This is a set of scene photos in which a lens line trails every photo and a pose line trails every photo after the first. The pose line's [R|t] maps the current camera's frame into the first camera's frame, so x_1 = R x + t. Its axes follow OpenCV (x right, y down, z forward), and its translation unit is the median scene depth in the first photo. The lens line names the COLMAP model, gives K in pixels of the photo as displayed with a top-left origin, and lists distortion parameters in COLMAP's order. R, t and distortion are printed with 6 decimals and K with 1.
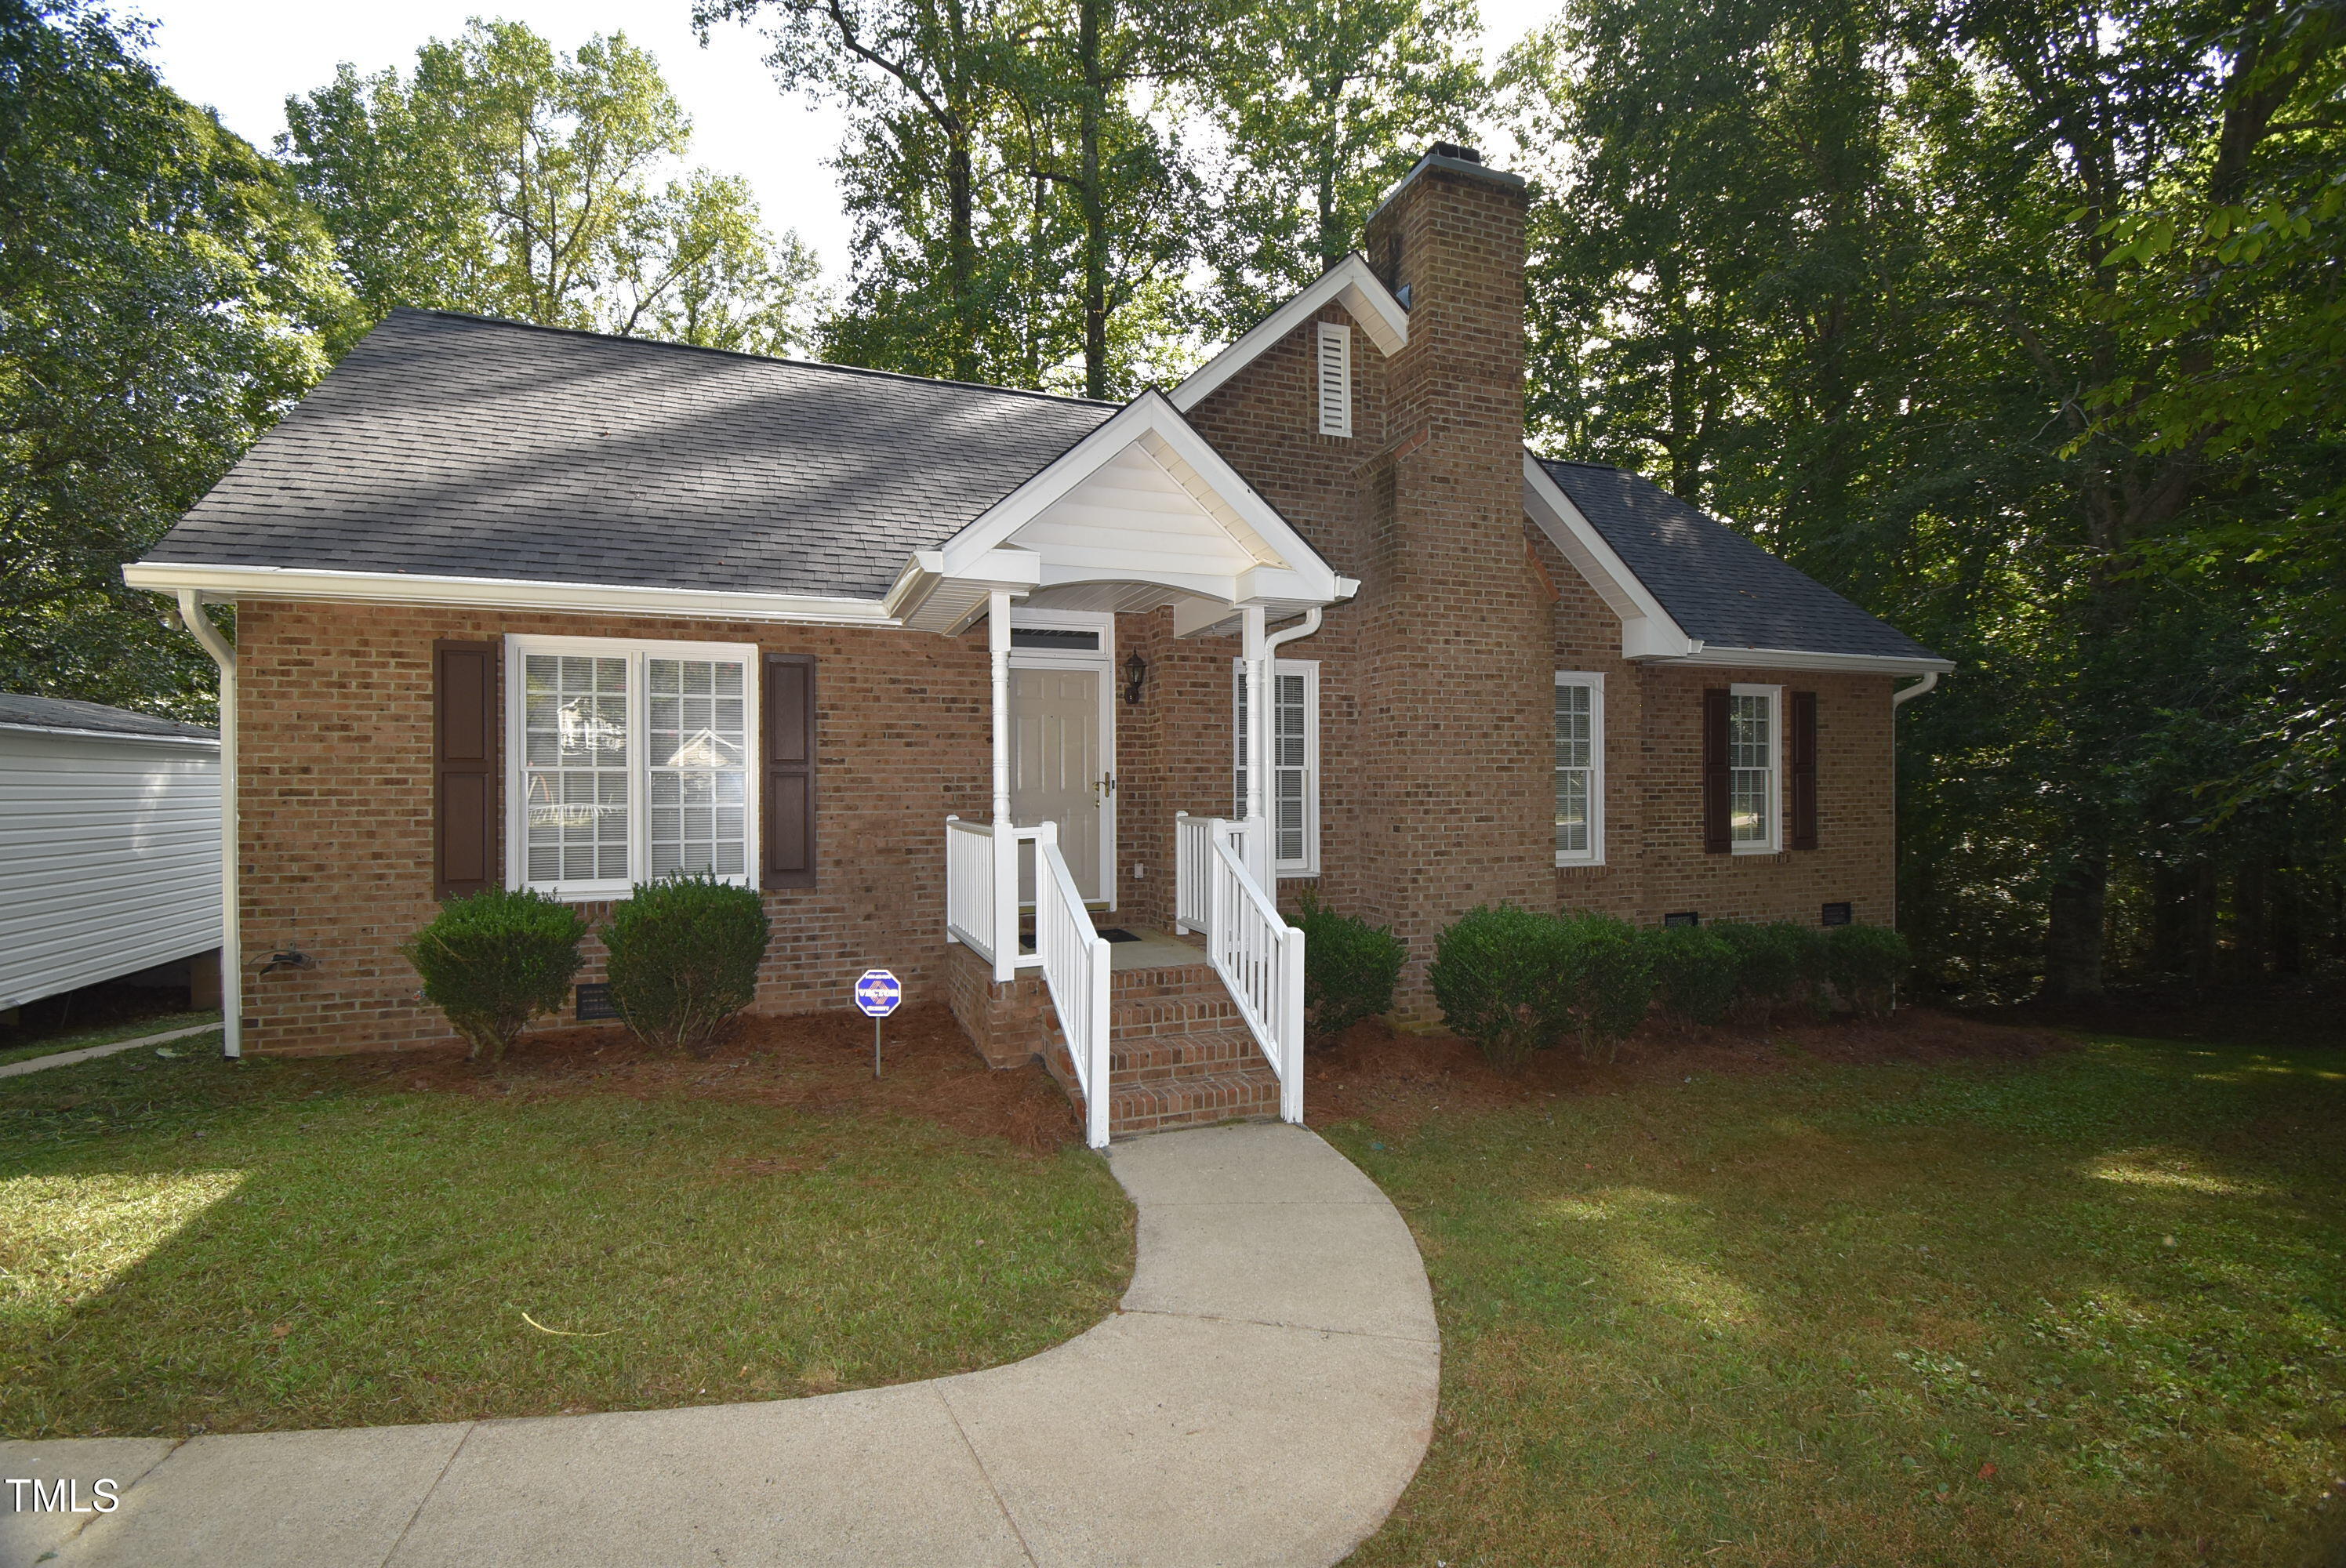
lens RADIAL K [[1023.7, 0, 1173.0], [0, 1023.7, 784.0], [0, 0, 1]] dist [0.003113, 0.000295]
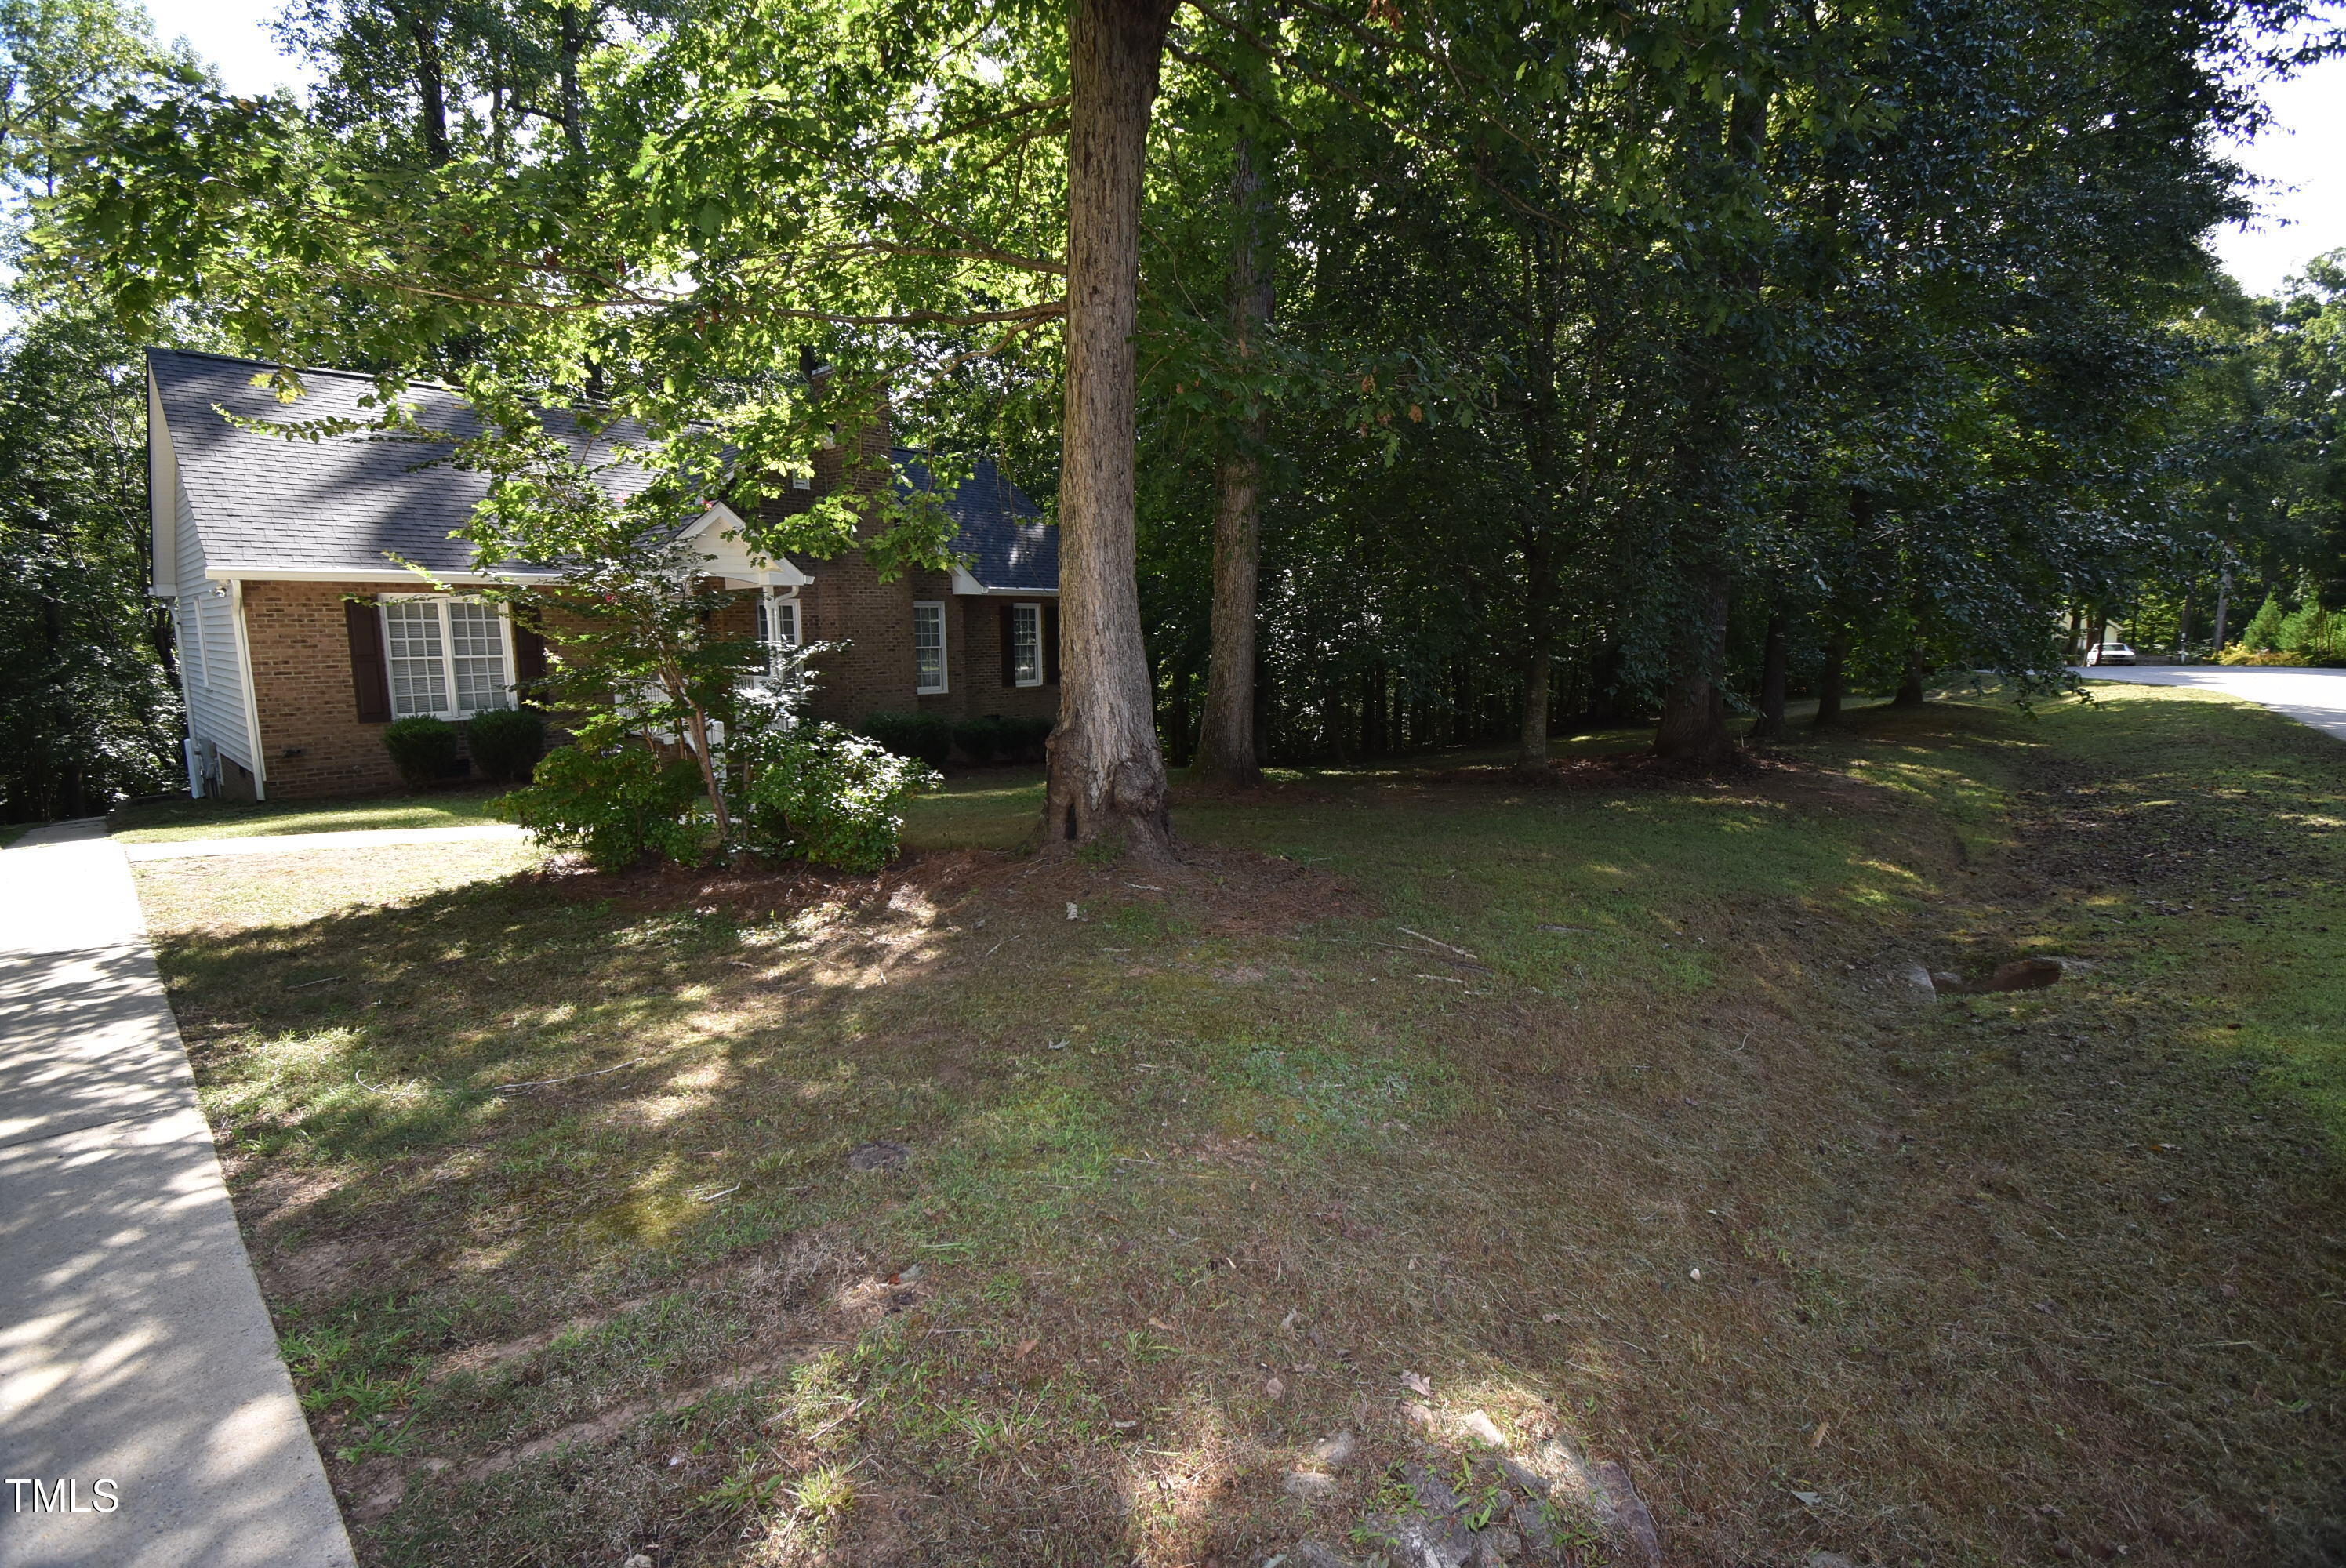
lens RADIAL K [[1023.7, 0, 1173.0], [0, 1023.7, 784.0], [0, 0, 1]] dist [0.003113, 0.000295]
pose [[0.890891, -0.067831, 0.449124, -0.170974], [-0.002009, 0.988188, 0.153231, -0.080501], [-0.454213, -0.137414, 0.880232, -1.471860]]
